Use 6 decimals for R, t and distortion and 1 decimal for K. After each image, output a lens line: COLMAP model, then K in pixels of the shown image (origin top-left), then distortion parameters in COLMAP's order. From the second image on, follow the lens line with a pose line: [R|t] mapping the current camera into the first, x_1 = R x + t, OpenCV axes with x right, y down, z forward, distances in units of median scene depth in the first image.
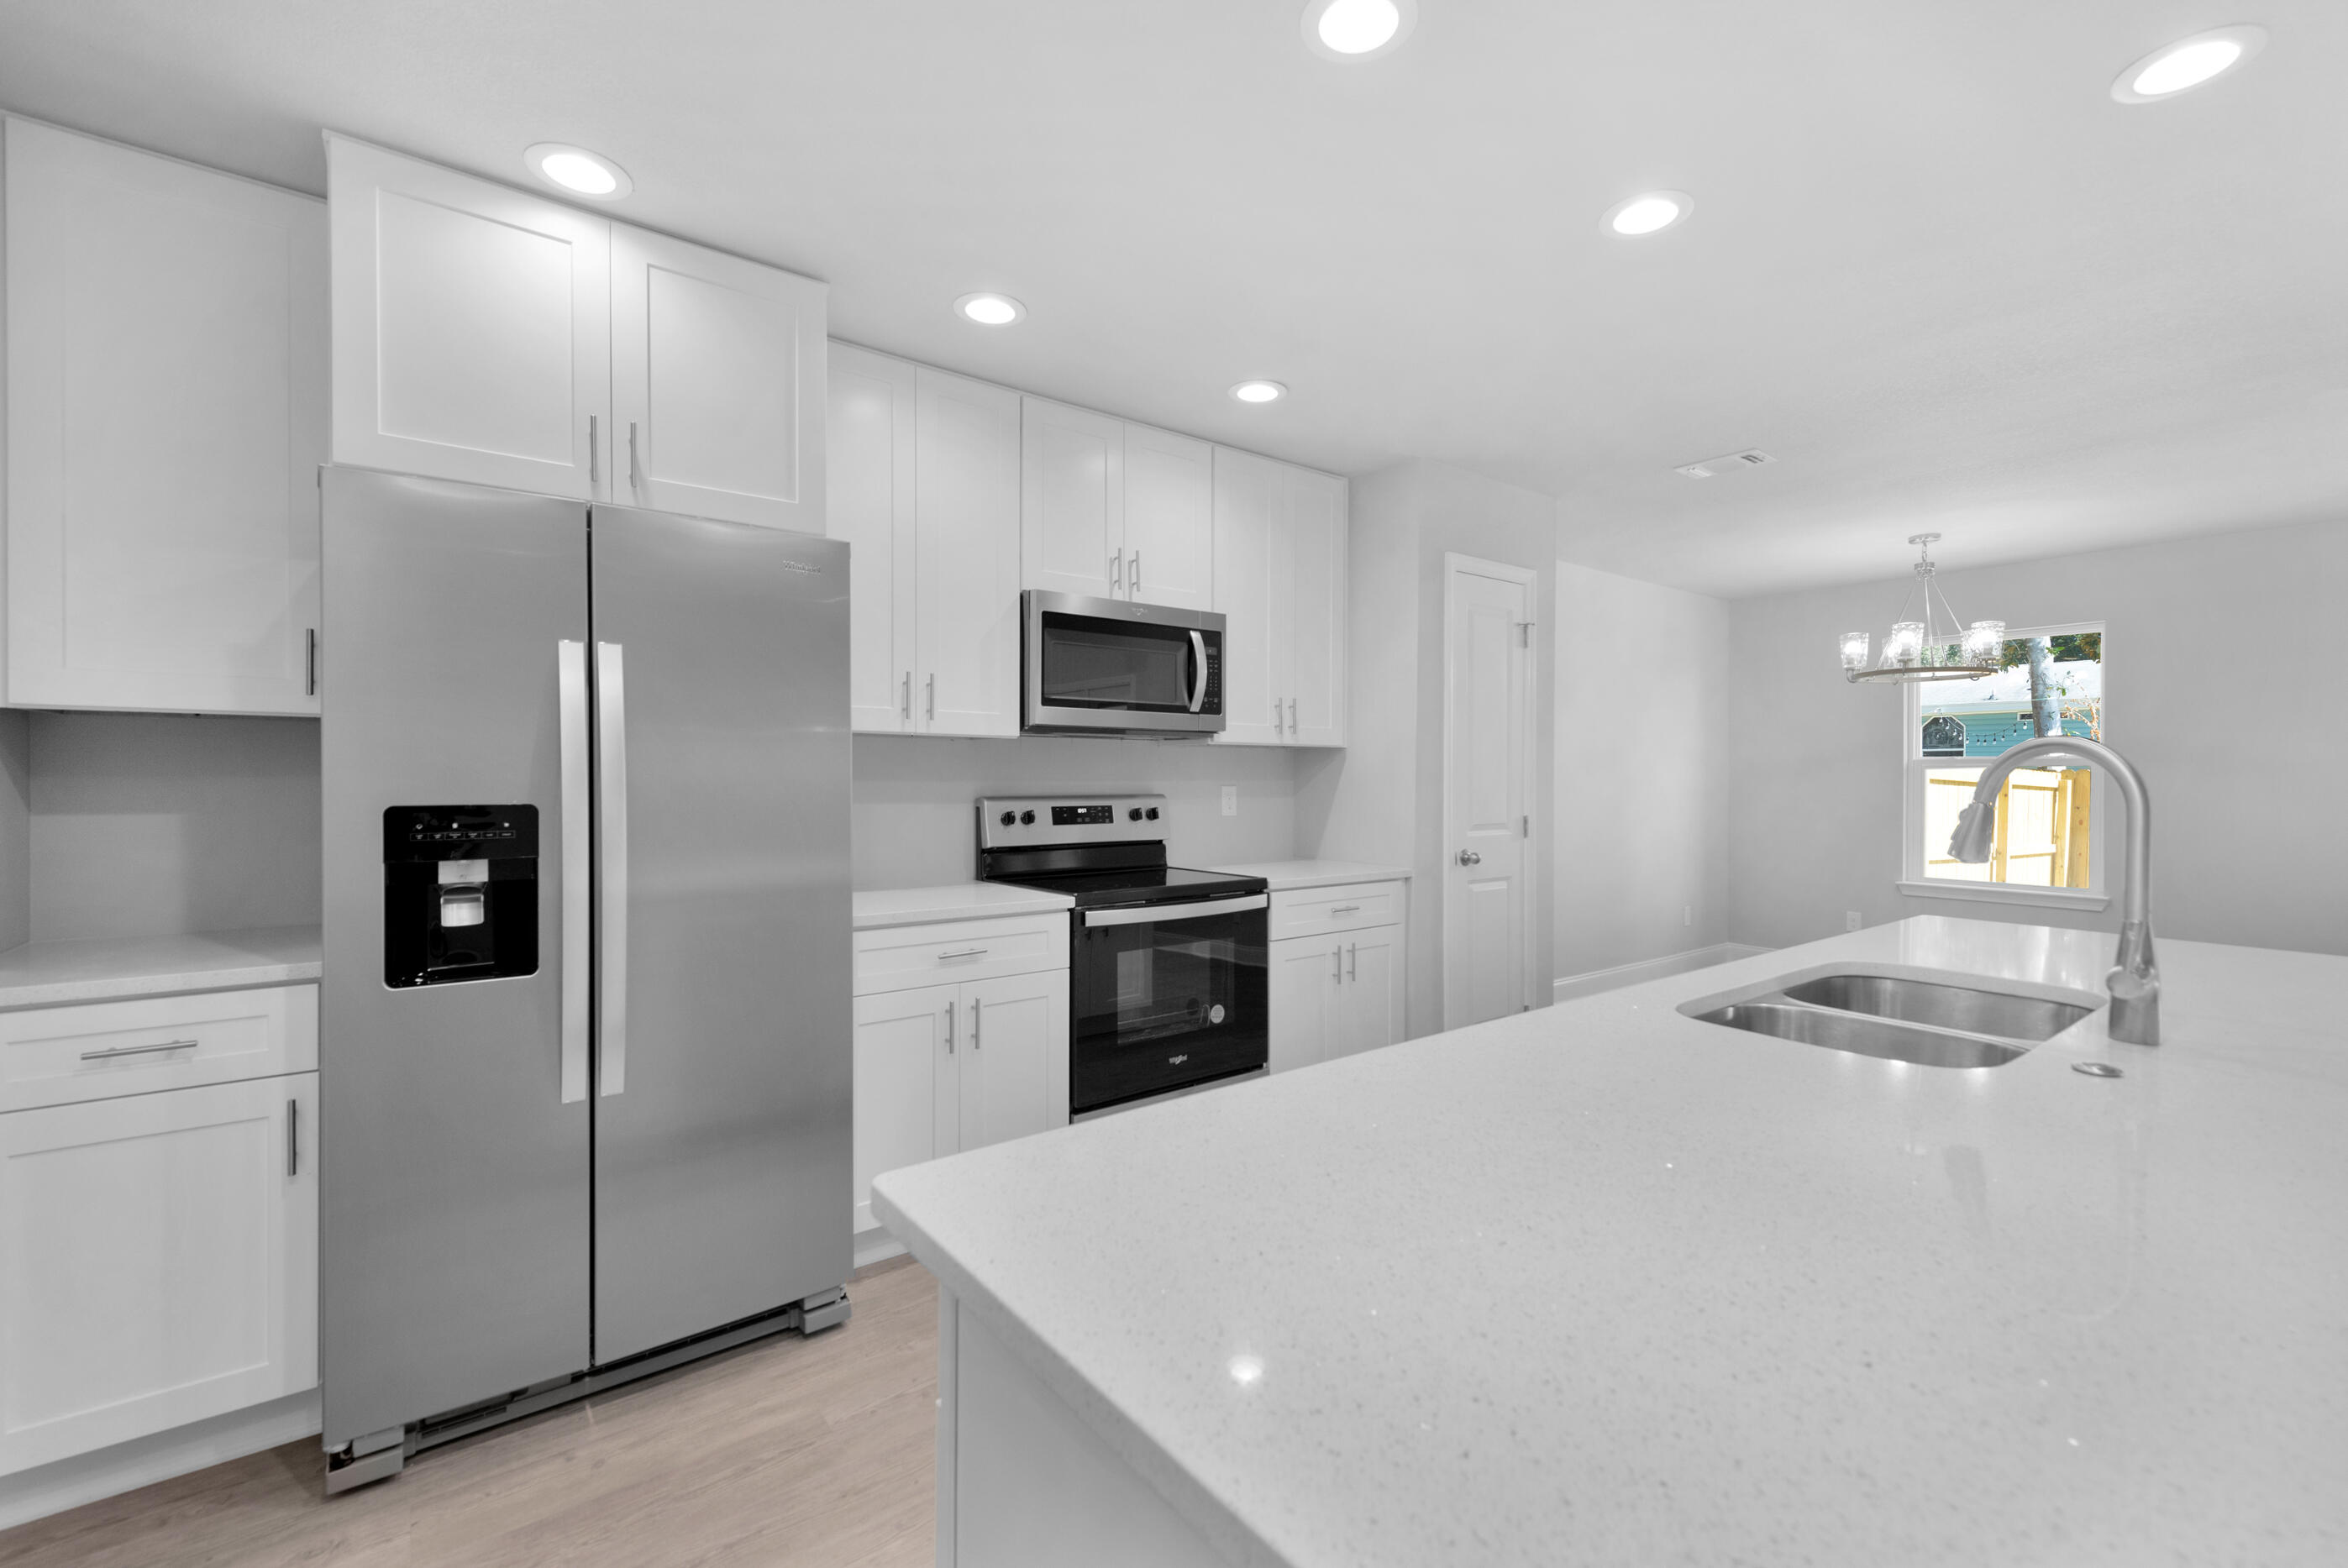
lens RADIAL K [[949.6, 0, 1148.8], [0, 949.6, 797.8], [0, 0, 1]] dist [0.020153, -0.002551]
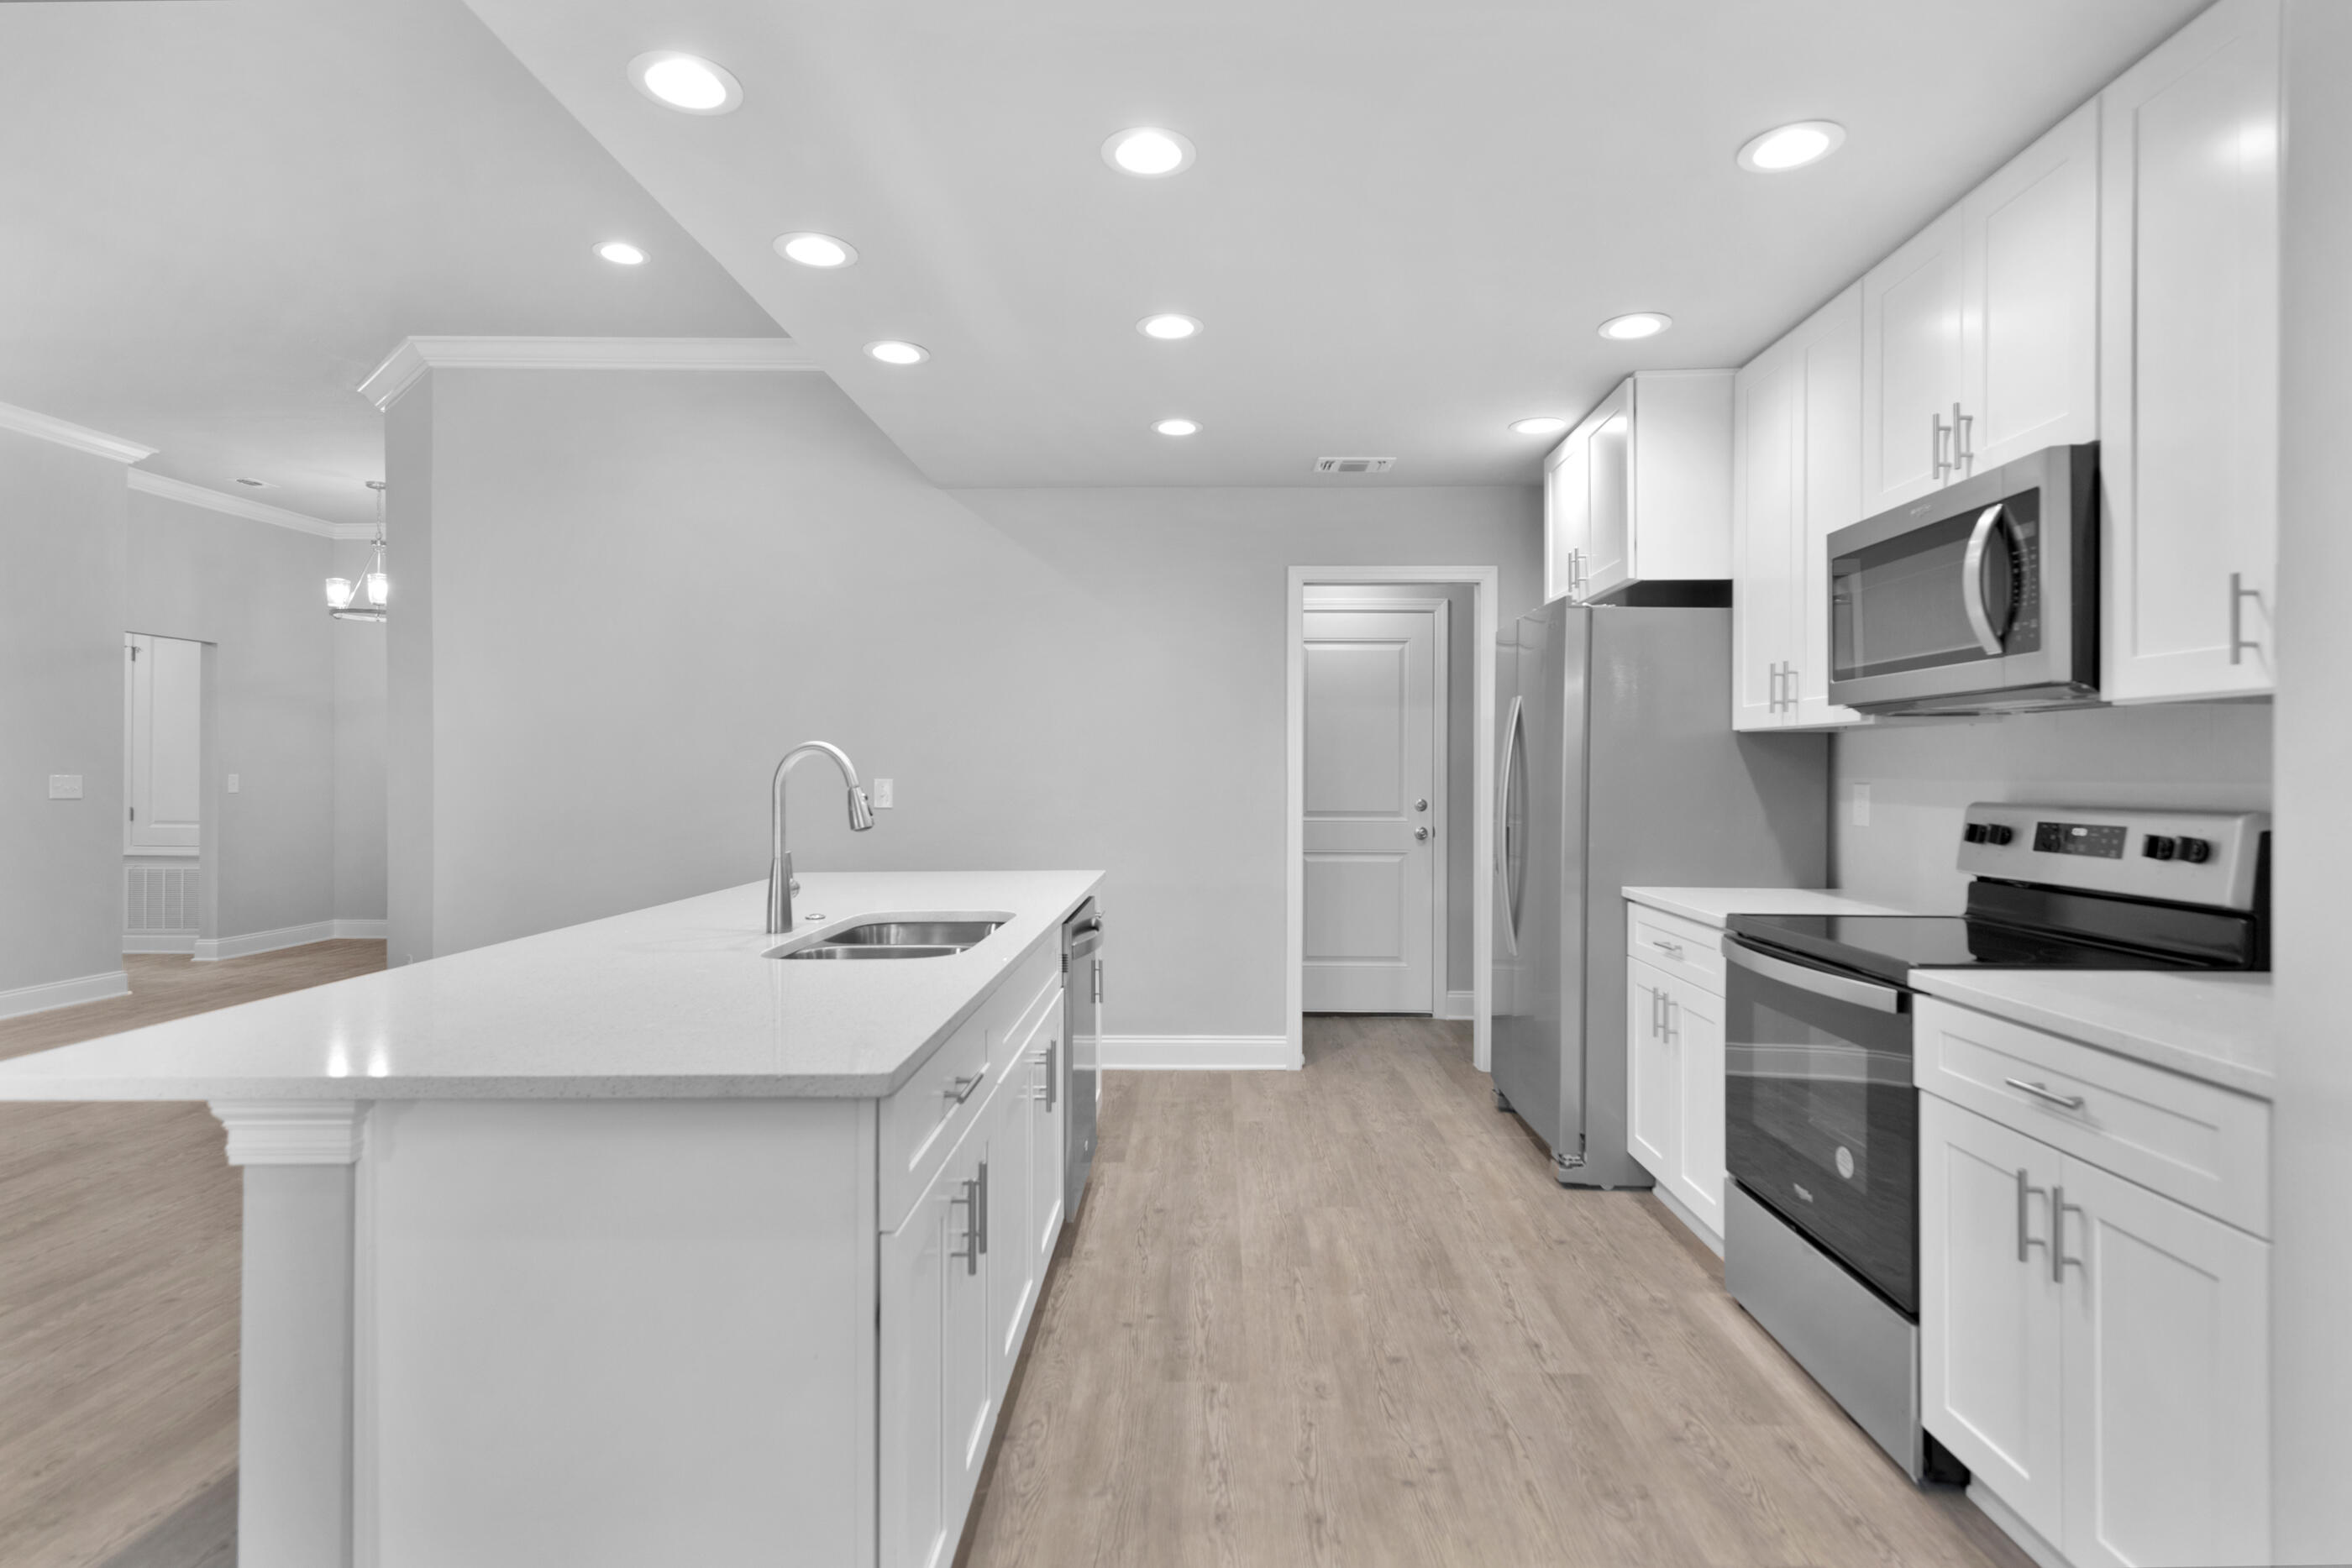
lens RADIAL K [[1172.0, 0, 1180.7], [0, 1172.0, 770.9], [0, 0, 1]] dist [0.024288, -0.007196]
pose [[-0.607306, -0.005657, -0.794448, 0.850118], [-0.020275, 0.999759, 0.008381, -0.019015], [0.794209, 0.021197, -0.607275, 1.017245]]
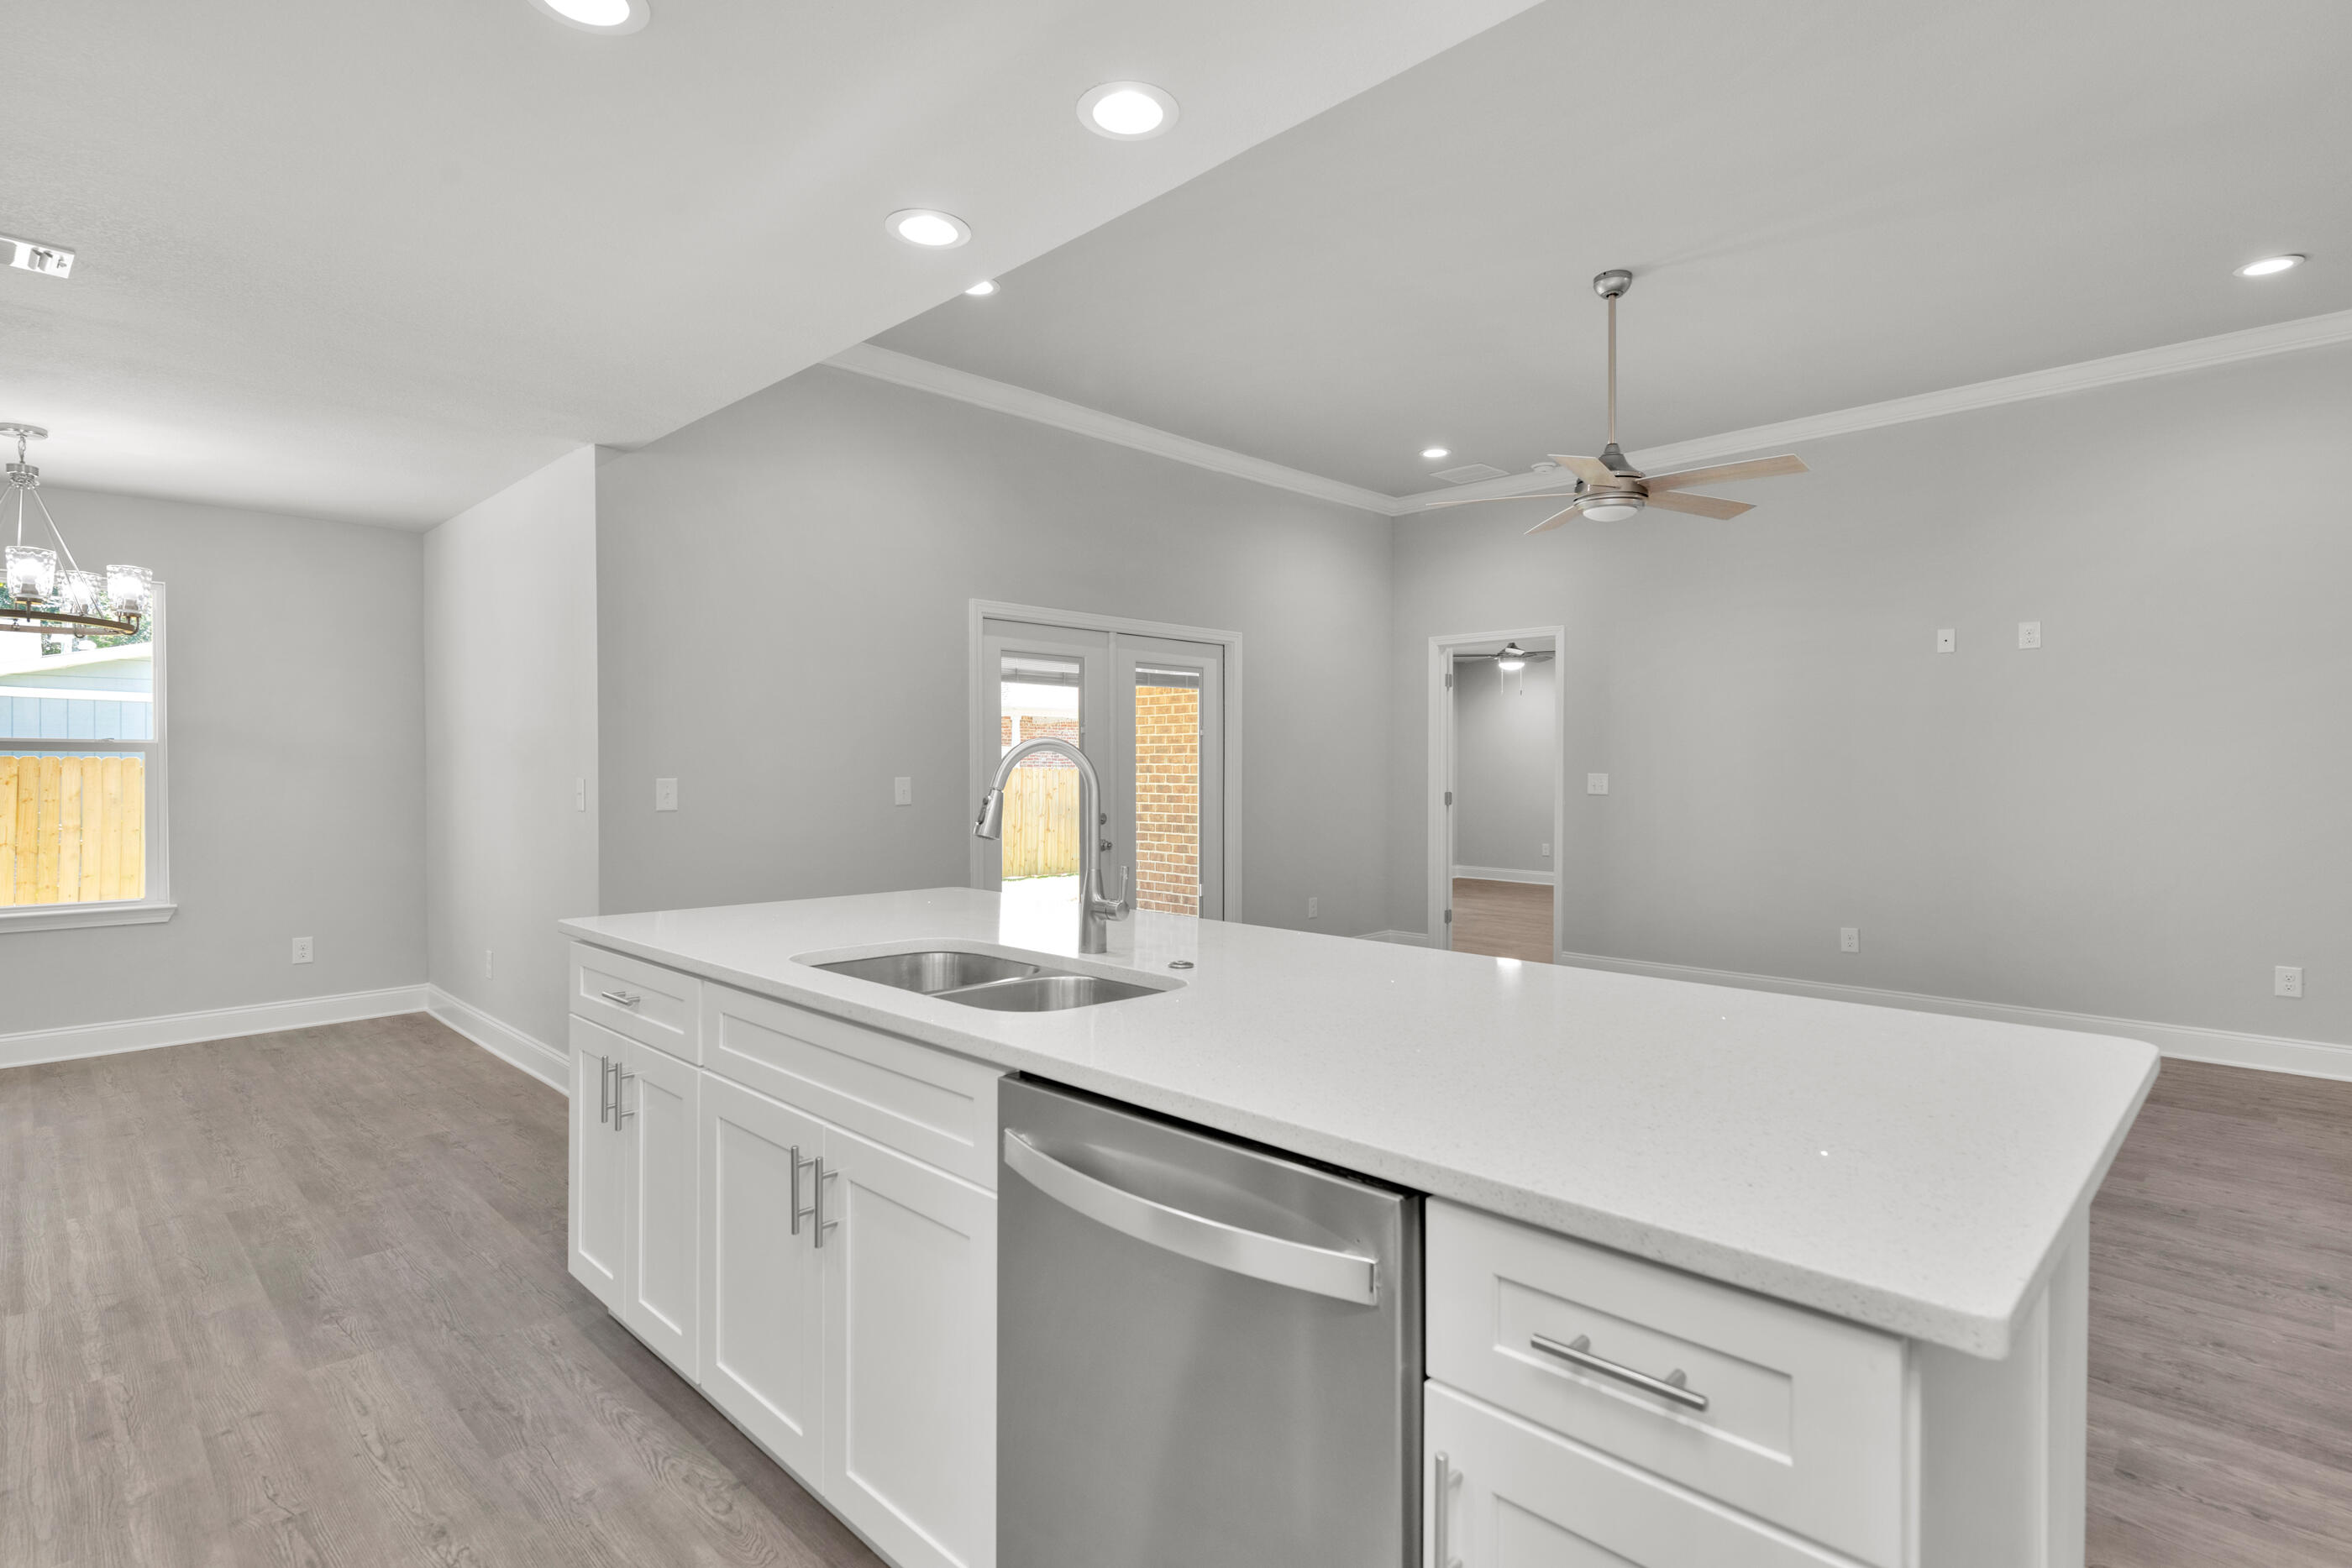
lens RADIAL K [[1172.0, 0, 1165.3], [0, 1172.0, 791.9], [0, 0, 1]] dist [0.024288, -0.007196]
pose [[-0.151911, -0.023420, 0.988117, -0.260175], [0.020926, 0.999419, 0.026905, -0.012543], [-0.988173, 0.024765, -0.151333, 0.407070]]
